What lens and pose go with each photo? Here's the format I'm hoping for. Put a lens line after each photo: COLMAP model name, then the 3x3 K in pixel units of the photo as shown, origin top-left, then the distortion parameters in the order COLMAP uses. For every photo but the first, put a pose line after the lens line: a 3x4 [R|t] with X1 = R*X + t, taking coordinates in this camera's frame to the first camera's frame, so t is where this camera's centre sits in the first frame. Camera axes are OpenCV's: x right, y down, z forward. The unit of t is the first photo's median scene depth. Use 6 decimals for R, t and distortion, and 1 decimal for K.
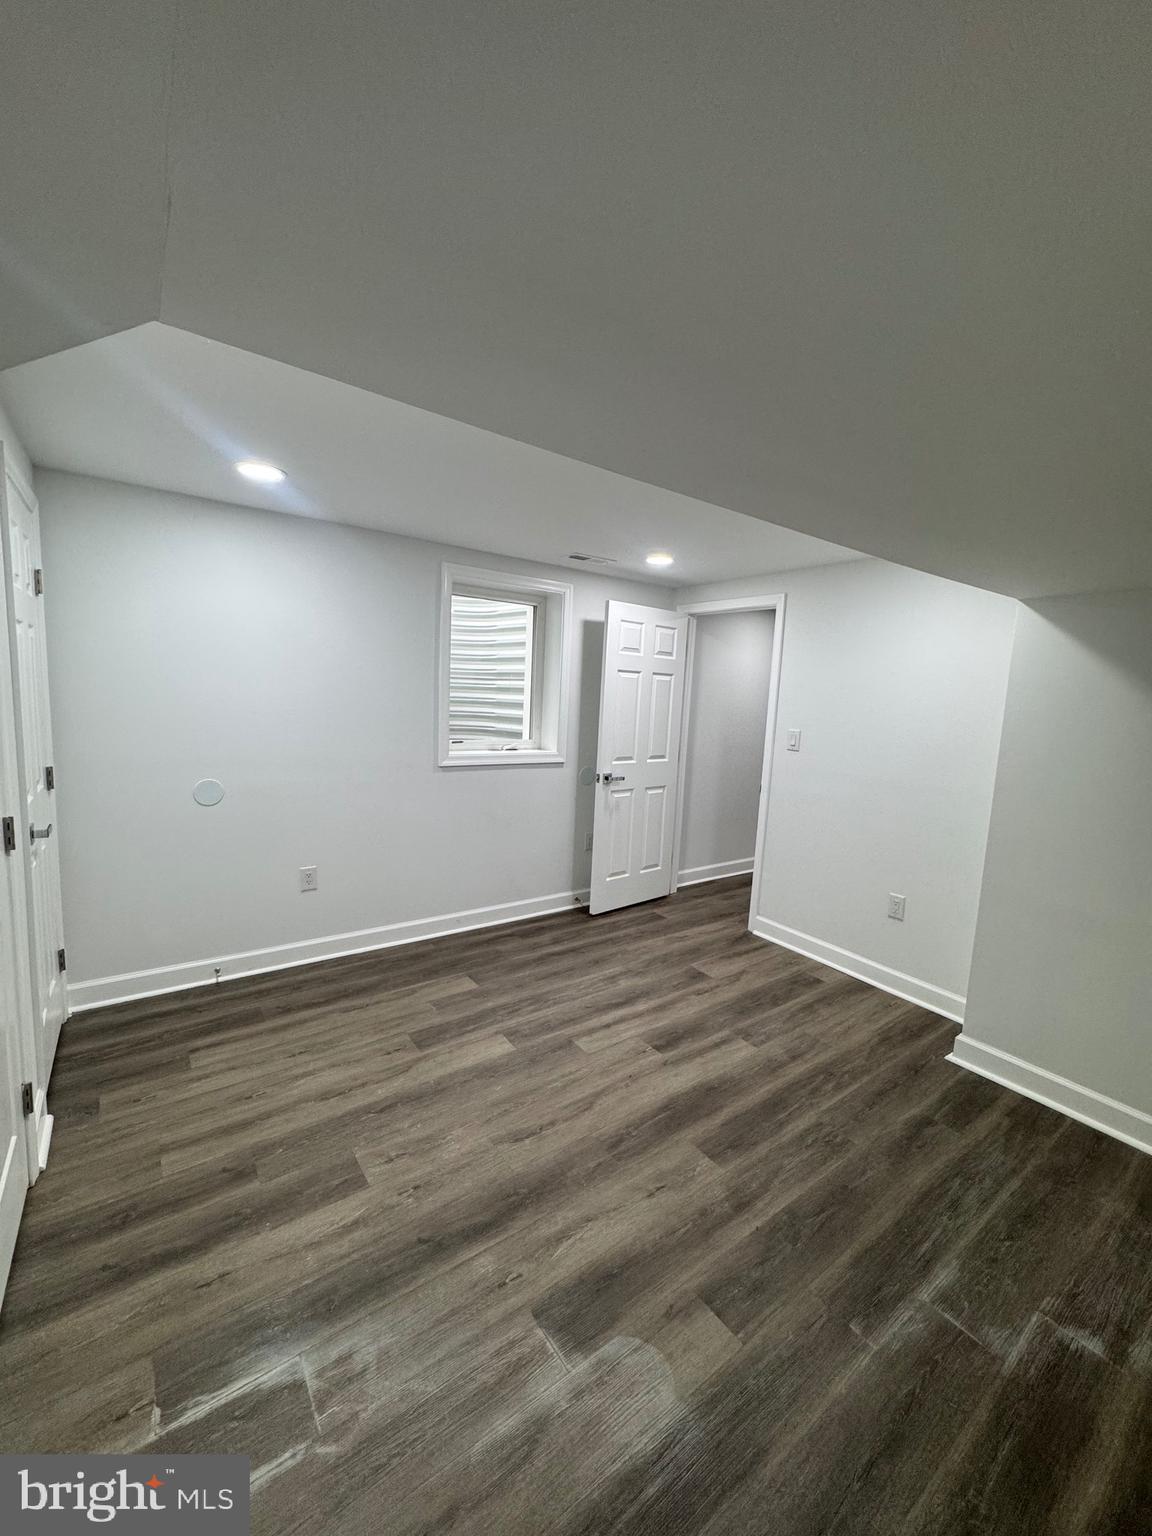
lens RADIAL K [[610.5, 0, 574.9], [0, 610.5, 767.0], [0, 0, 1]] dist [-0.001228, 0.000224]
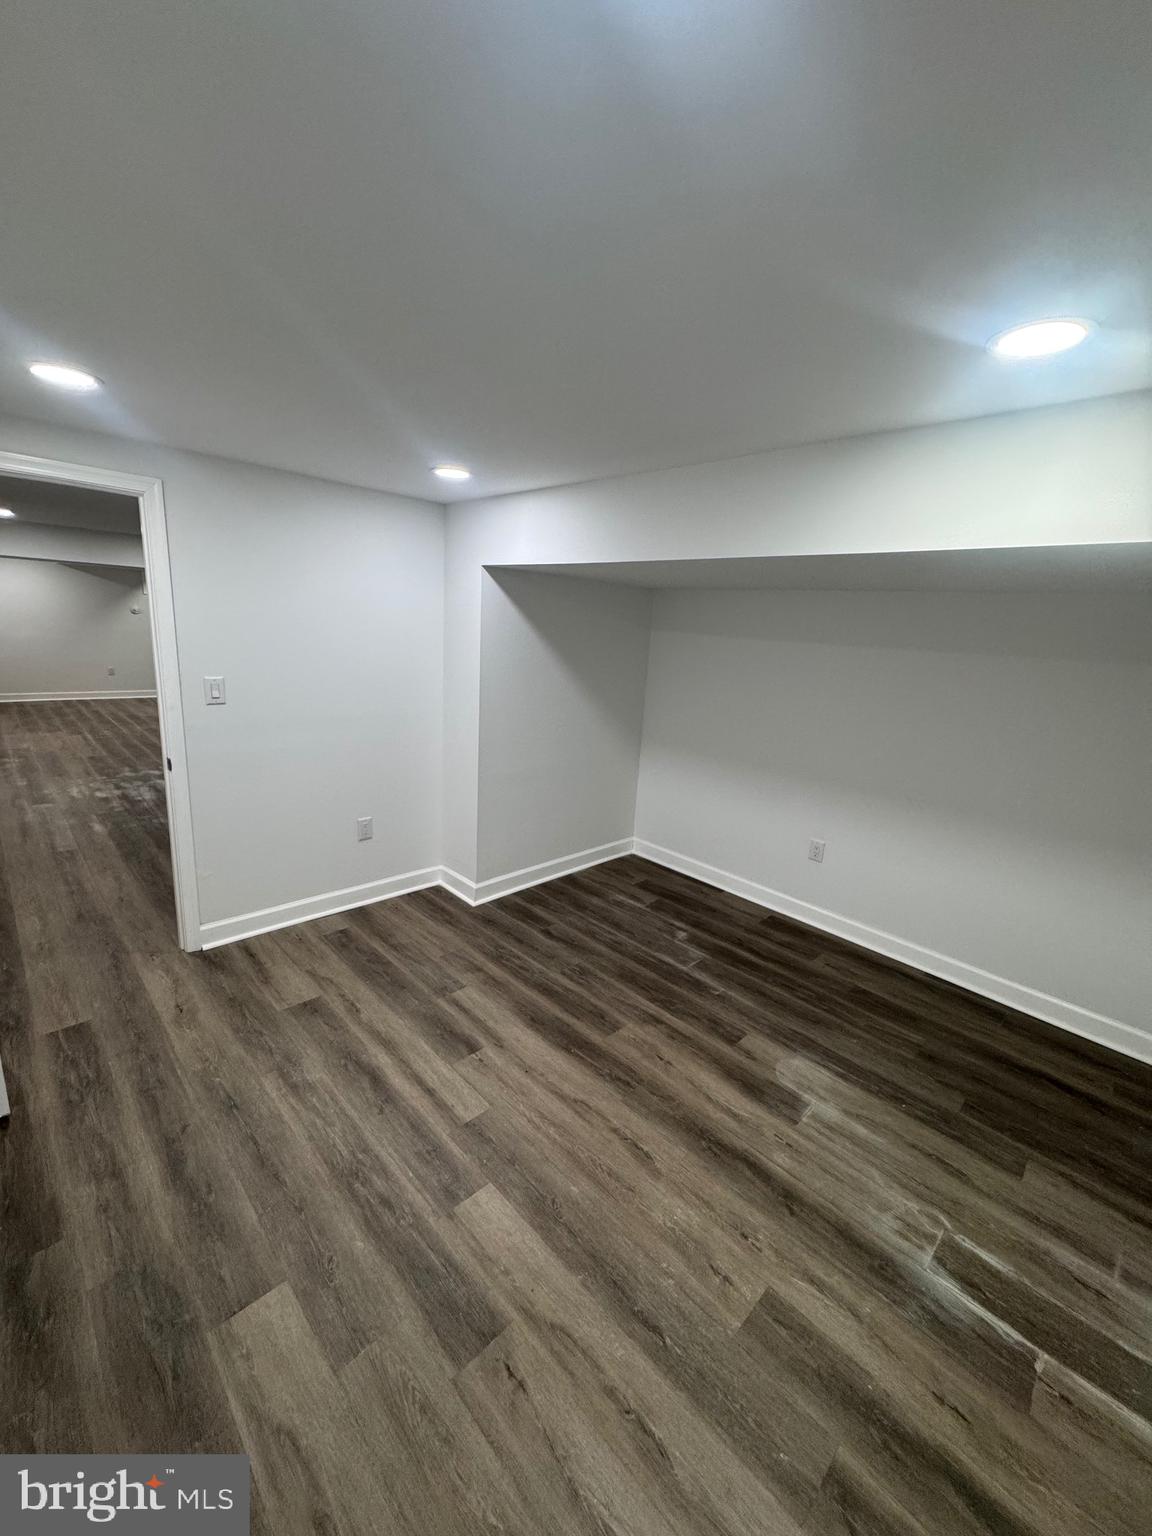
lens RADIAL K [[610.5, 0, 574.9], [0, 610.5, 767.0], [0, 0, 1]] dist [-0.001228, 0.000224]
pose [[-0.142447, -0.284290, 0.948097, -0.720758], [0.054059, 0.954201, 0.294243, -0.241326], [-0.988325, 0.093167, -0.120555, 1.027201]]
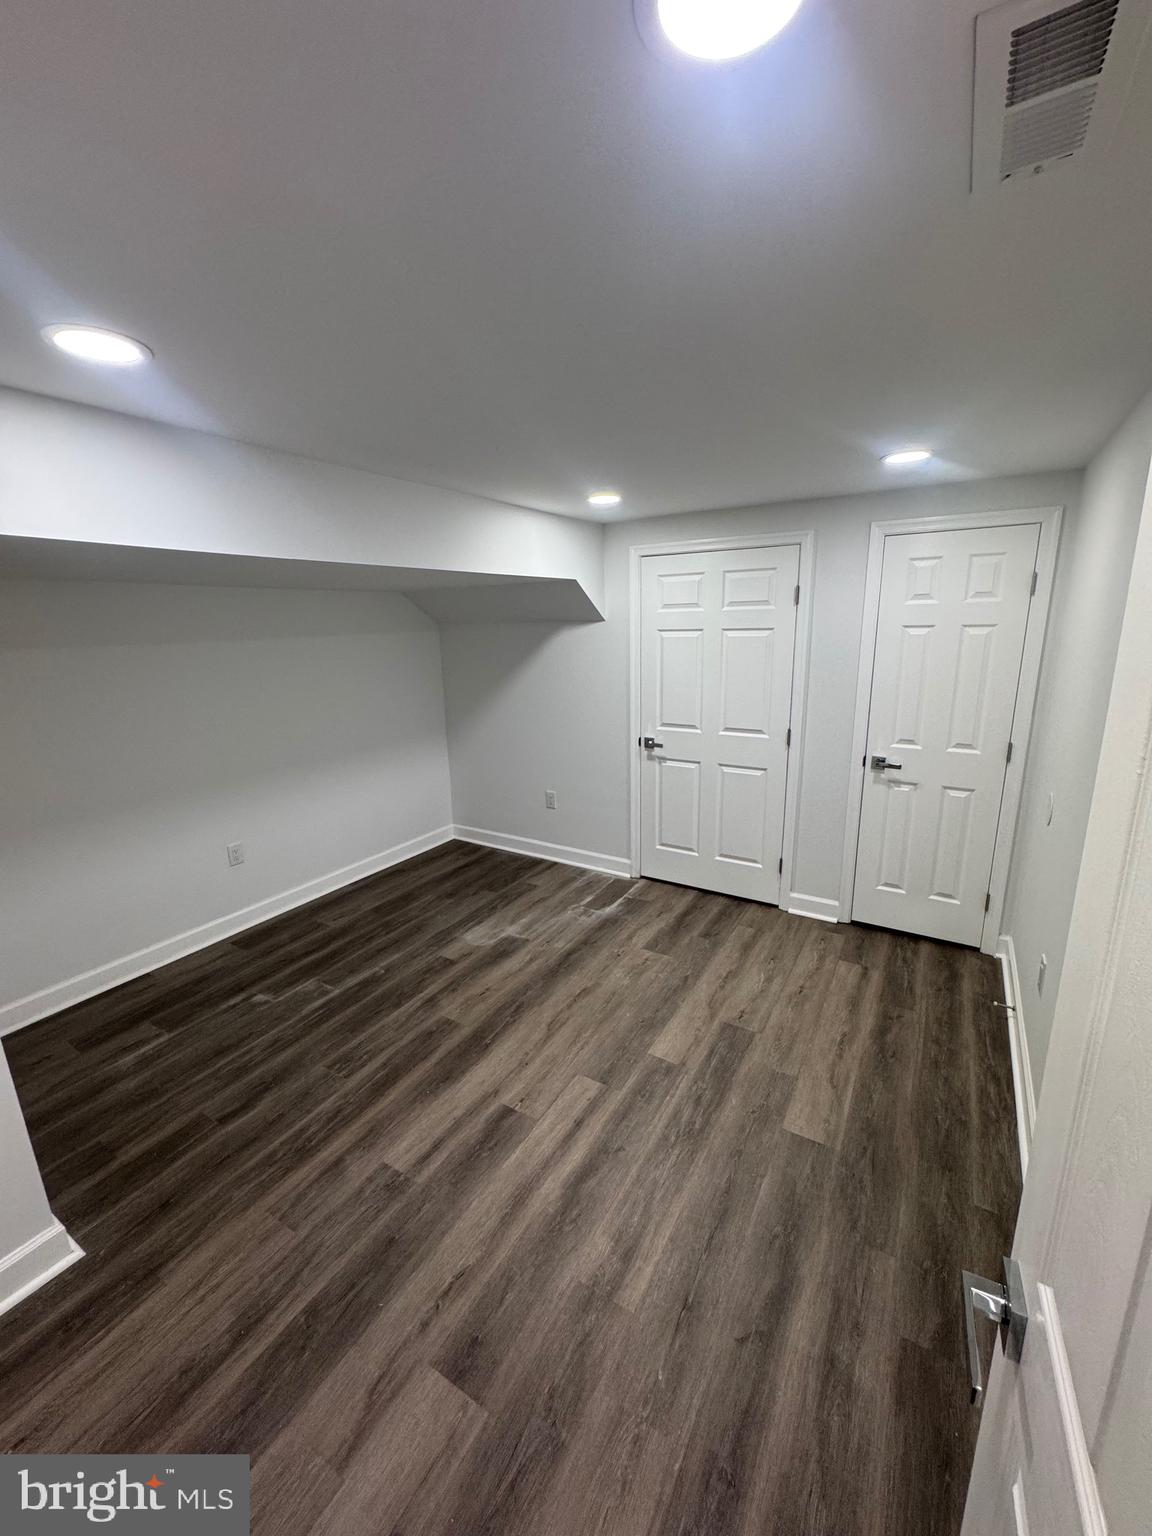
lens RADIAL K [[610.5, 0, 574.9], [0, 610.5, 767.0], [0, 0, 1]] dist [-0.001228, 0.000224]
pose [[-0.923361, 0.063431, -0.378656, 0.378673], [-0.068157, 0.943511, 0.324254, -0.294765], [0.377834, 0.325212, -0.866879, 1.796492]]
